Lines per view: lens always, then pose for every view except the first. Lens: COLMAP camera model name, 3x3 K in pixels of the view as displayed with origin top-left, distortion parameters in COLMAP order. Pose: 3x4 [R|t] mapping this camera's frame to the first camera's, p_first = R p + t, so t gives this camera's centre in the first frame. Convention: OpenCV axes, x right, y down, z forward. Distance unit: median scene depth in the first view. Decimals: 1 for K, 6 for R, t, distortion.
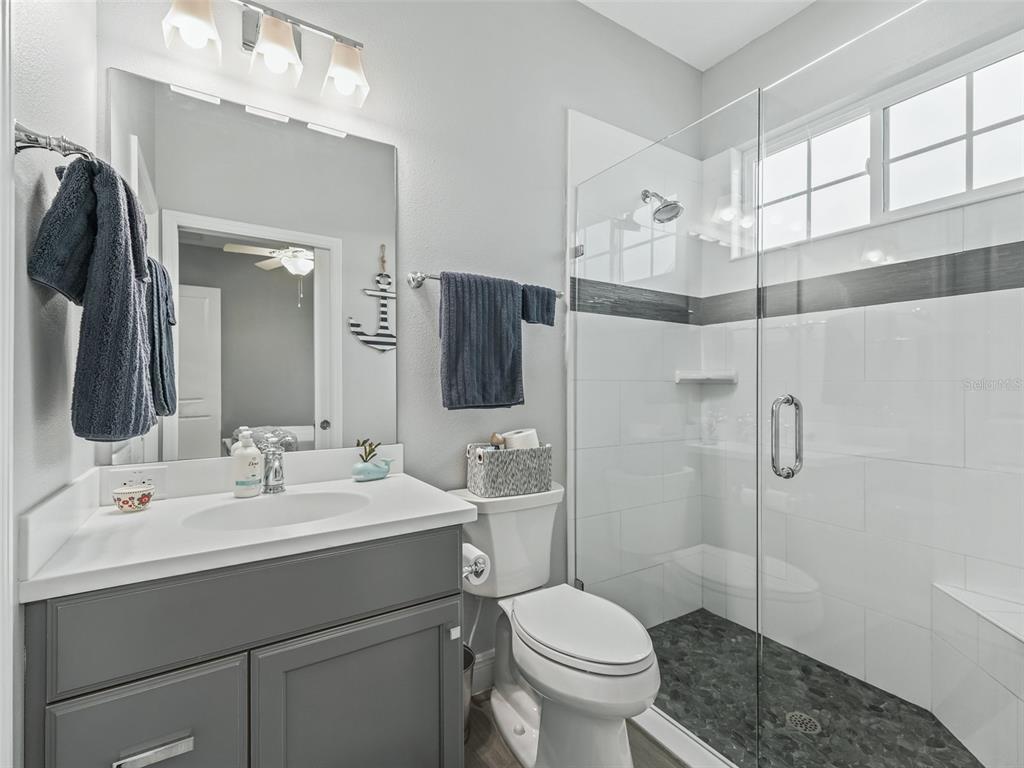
lens RADIAL K [[464.9, 0, 510.1], [0, 464.9, 387.7], [0, 0, 1]] dist [0.016737, 0.000160]
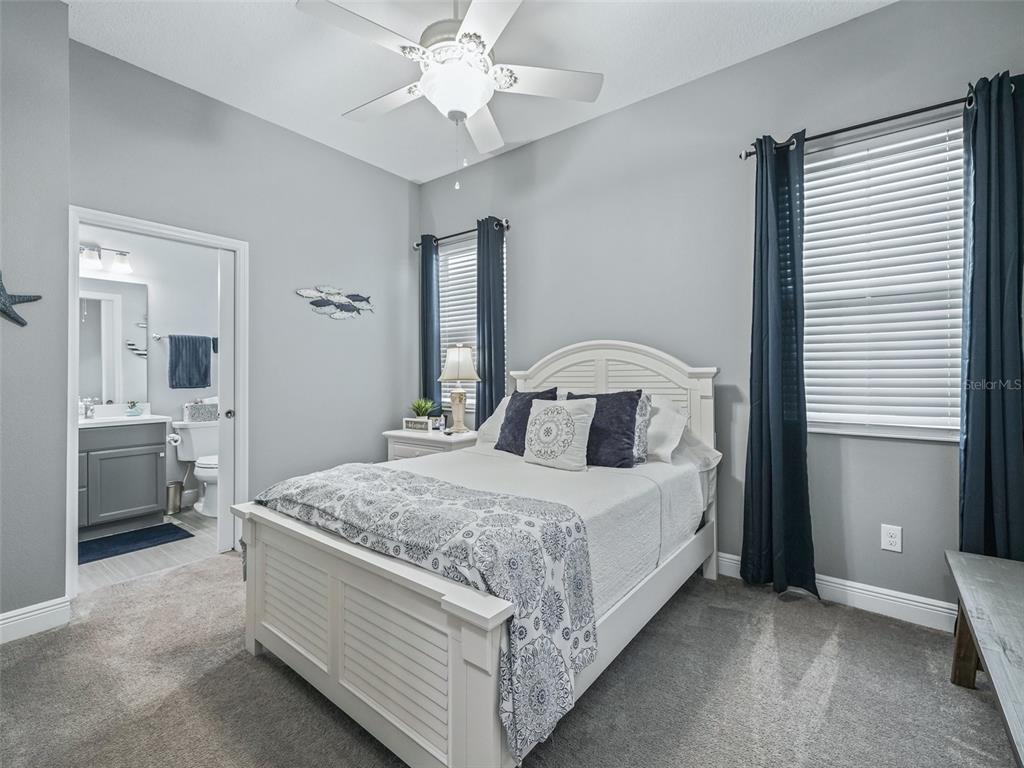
lens RADIAL K [[464.9, 0, 513.9], [0, 464.9, 375.6], [0, 0, 1]] dist [0.016737, 0.000160]
pose [[0.943330, -0.003137, 0.331841, 0.763167], [0.003425, 0.999994, -0.000284, -0.017277], [-0.331838, 0.001404, 0.943335, -1.998939]]
